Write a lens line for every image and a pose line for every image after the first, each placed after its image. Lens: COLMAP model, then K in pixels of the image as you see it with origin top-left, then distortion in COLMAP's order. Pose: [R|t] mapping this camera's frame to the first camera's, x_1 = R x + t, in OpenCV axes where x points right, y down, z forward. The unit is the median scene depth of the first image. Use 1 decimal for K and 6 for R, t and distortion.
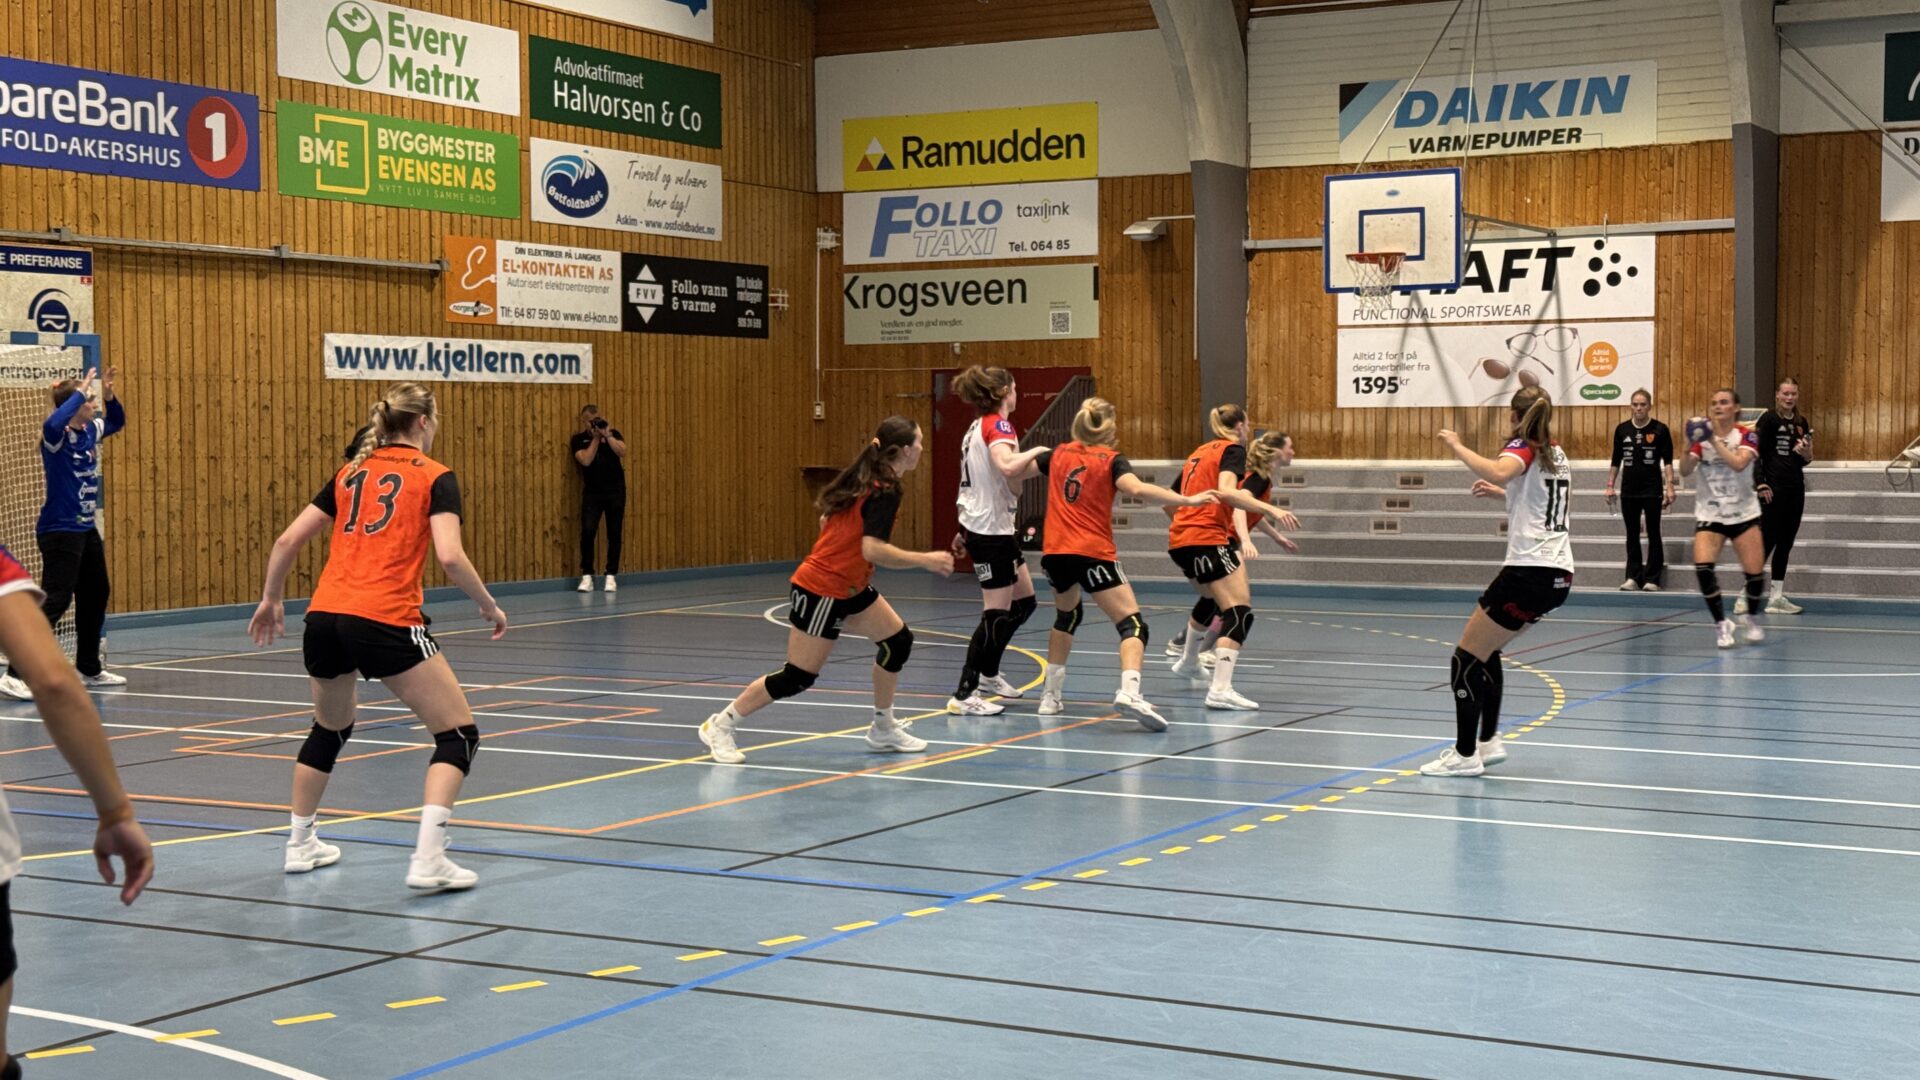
lens RADIAL K [[2640.0, 0, 970.9], [0, 2640.0, 519.4], [0, 0, 1]] dist [0.116683, 0.000000]
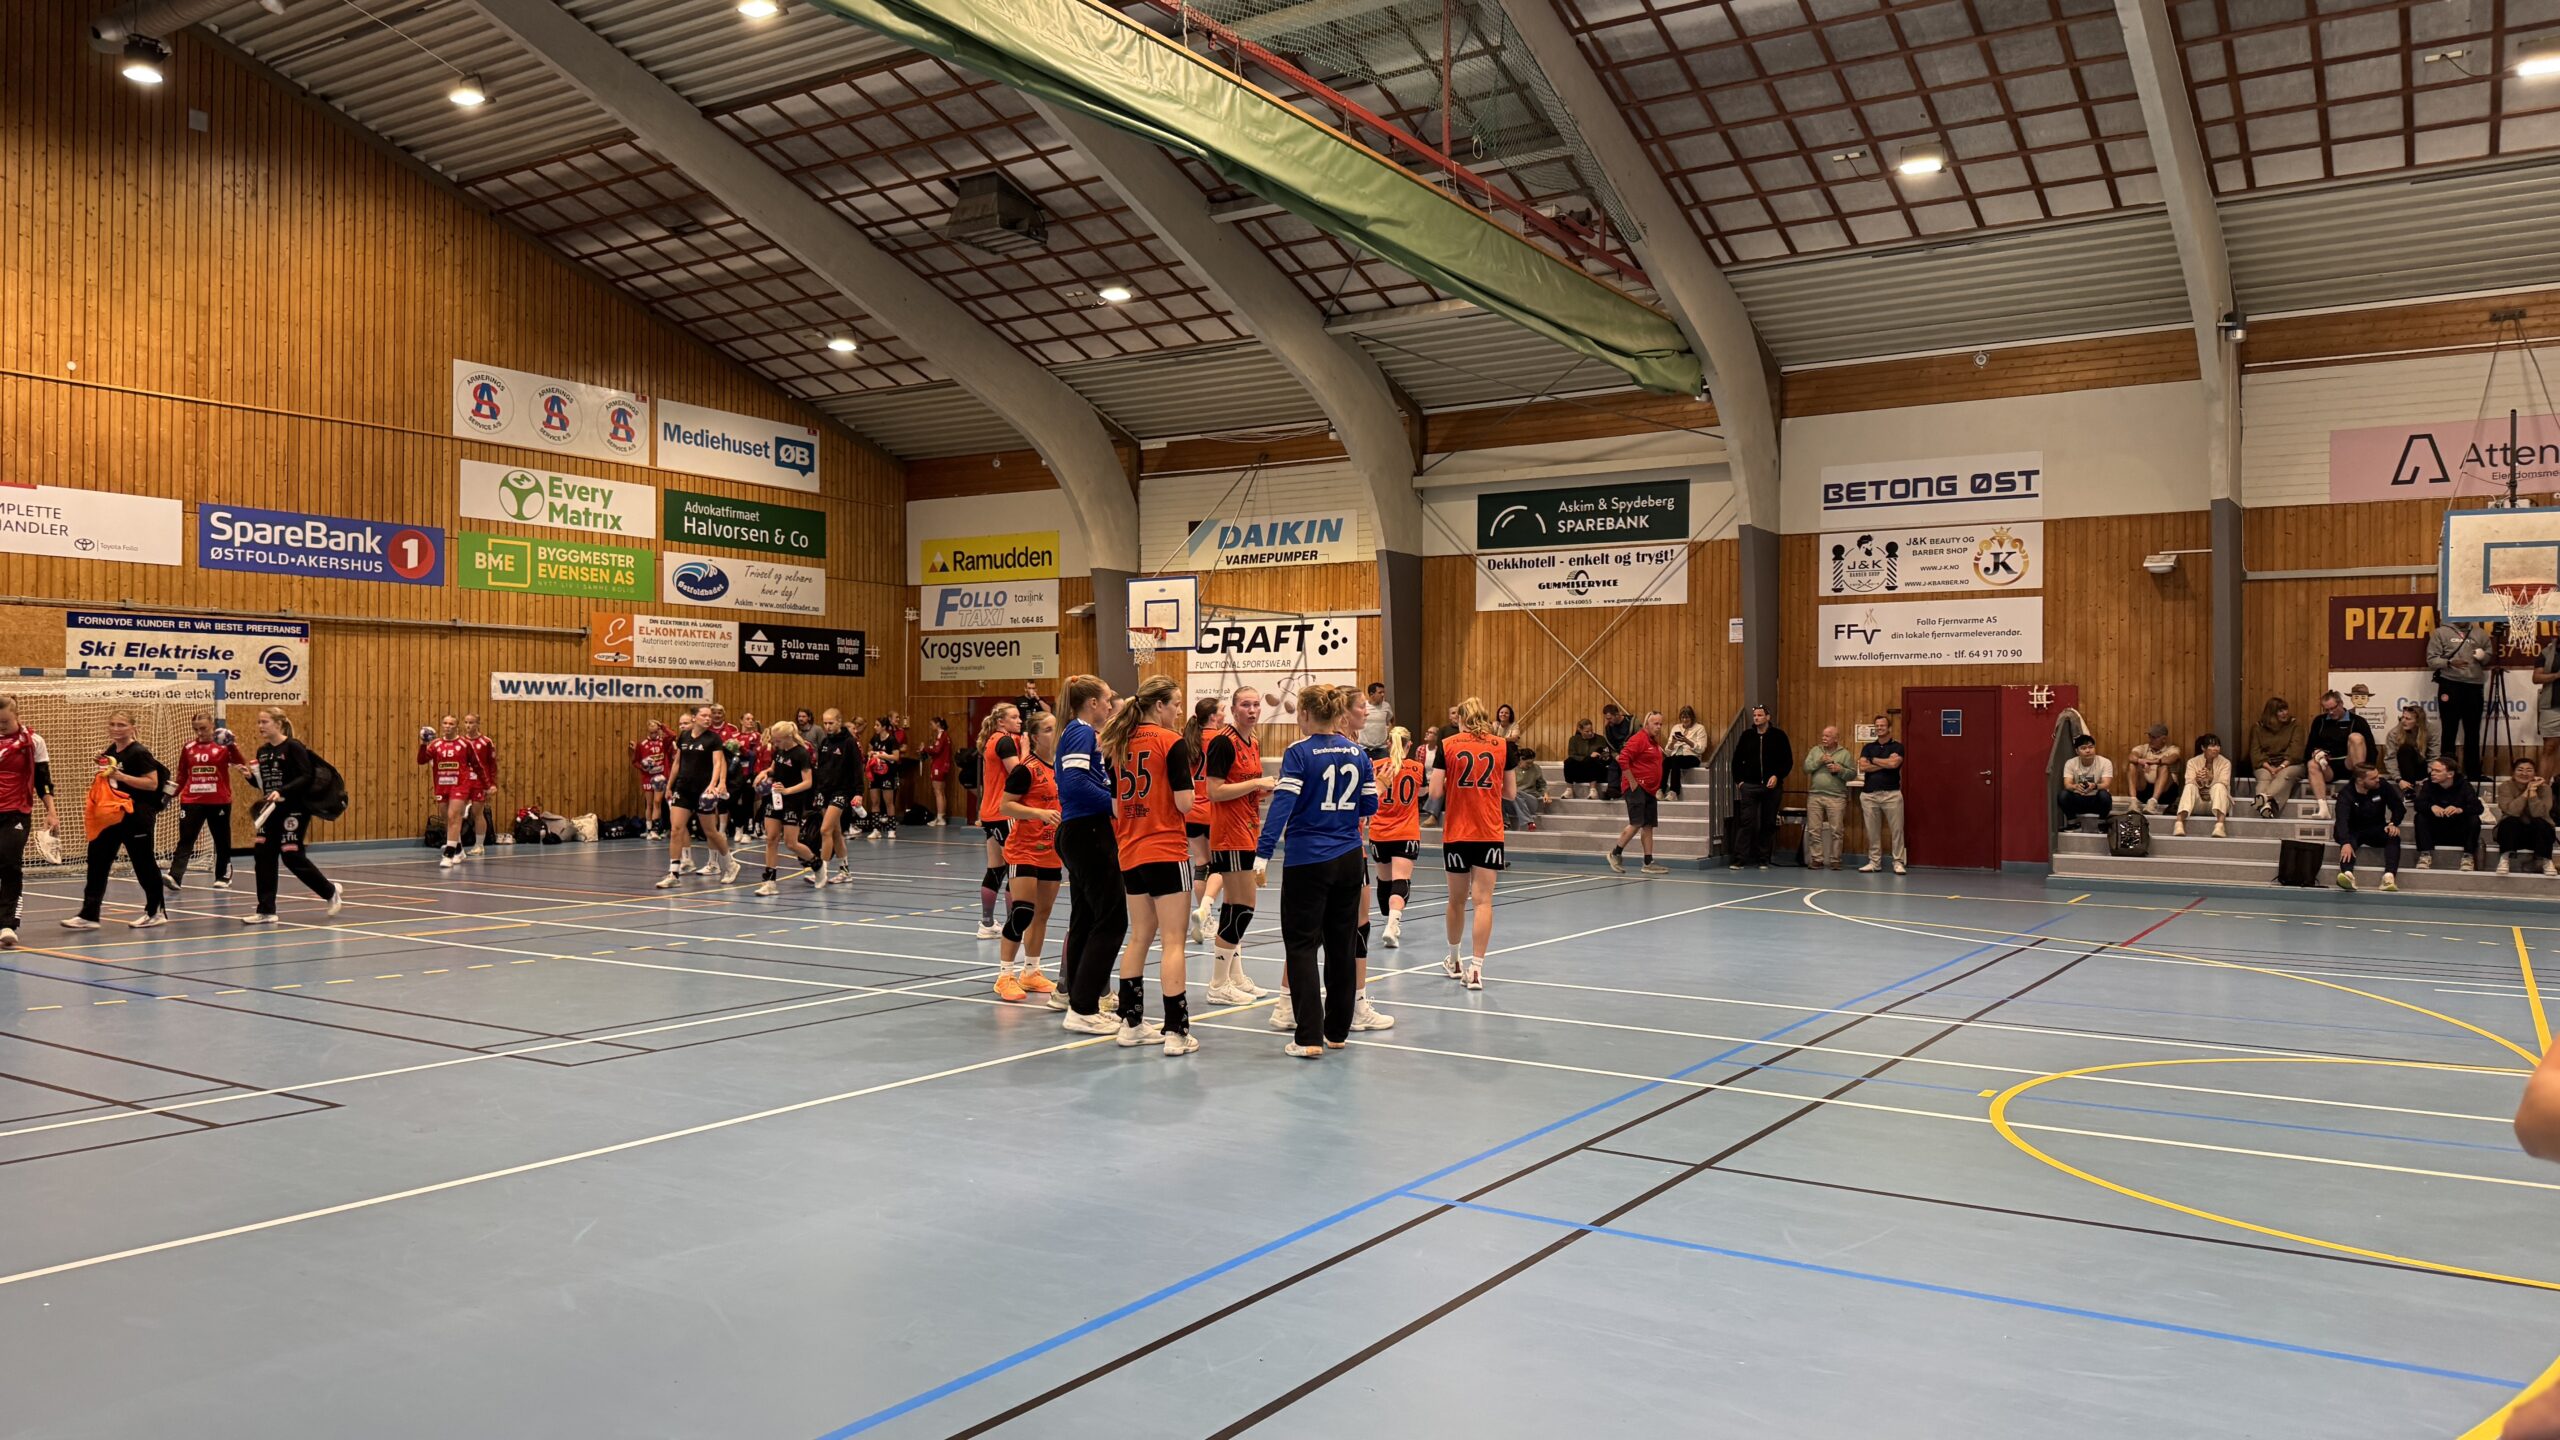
lens RADIAL K [[1781.2, 0, 1435.1], [0, 1781.2, 760.7], [0, 0, 1]] dist [-0.031764, -0.009626]
pose [[0.999838, 0.009669, -0.015182, 0.314511], [-0.010003, 0.999706, -0.022086, 0.002065], [0.014964, 0.022235, 0.999641, -0.063730]]
